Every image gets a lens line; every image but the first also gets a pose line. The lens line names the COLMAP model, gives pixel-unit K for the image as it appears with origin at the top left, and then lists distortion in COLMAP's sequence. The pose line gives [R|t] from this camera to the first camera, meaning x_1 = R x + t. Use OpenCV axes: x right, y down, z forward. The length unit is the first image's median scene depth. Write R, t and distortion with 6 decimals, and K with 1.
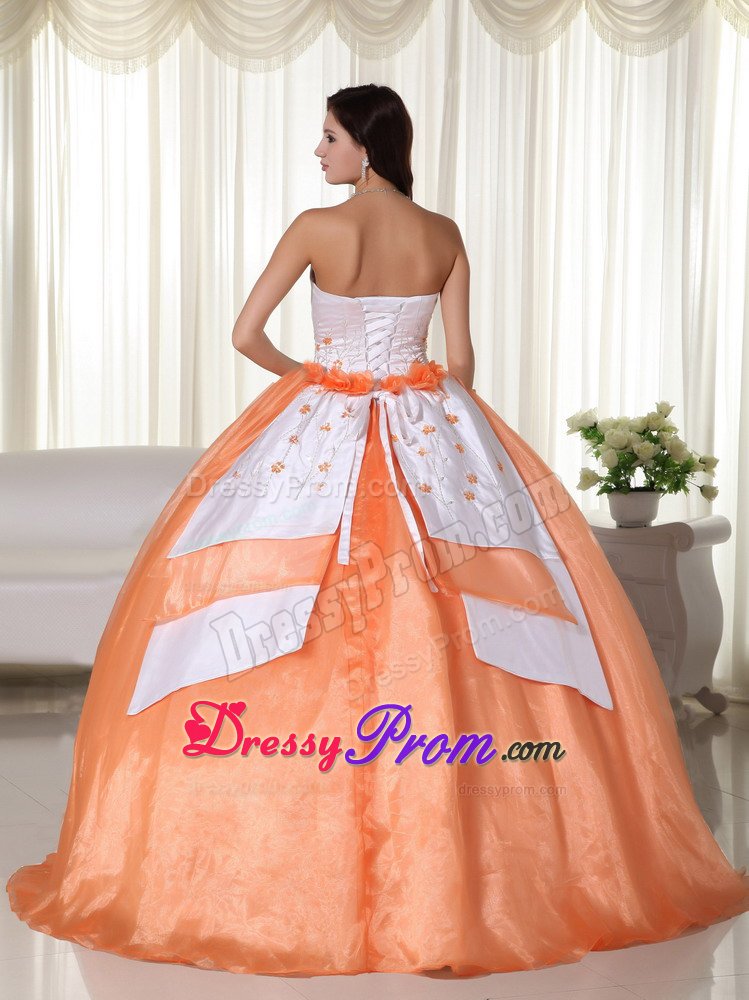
lens RADIAL K [[2069.5, 0, 374.5], [0, 2069.5, 500.0], [0, 0, 1]] dist [0.344127, -0.124223]
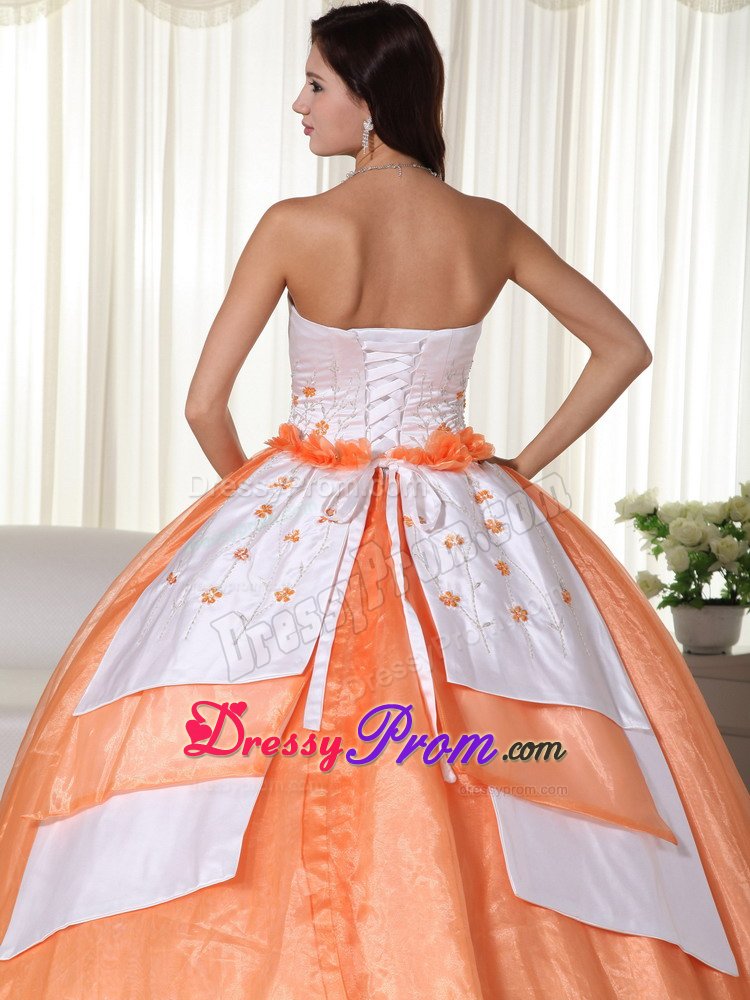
lens RADIAL K [[2031.3, 0, 375.0], [0, 2031.3, 500.0], [0, 0, 1]] dist [0.318618, 0.002138]
pose [[0.998920, 0.017575, 0.043007, -0.027883], [-0.016844, 0.999709, -0.017282, -0.031940], [-0.043299, 0.016539, 0.998925, 0.353263]]
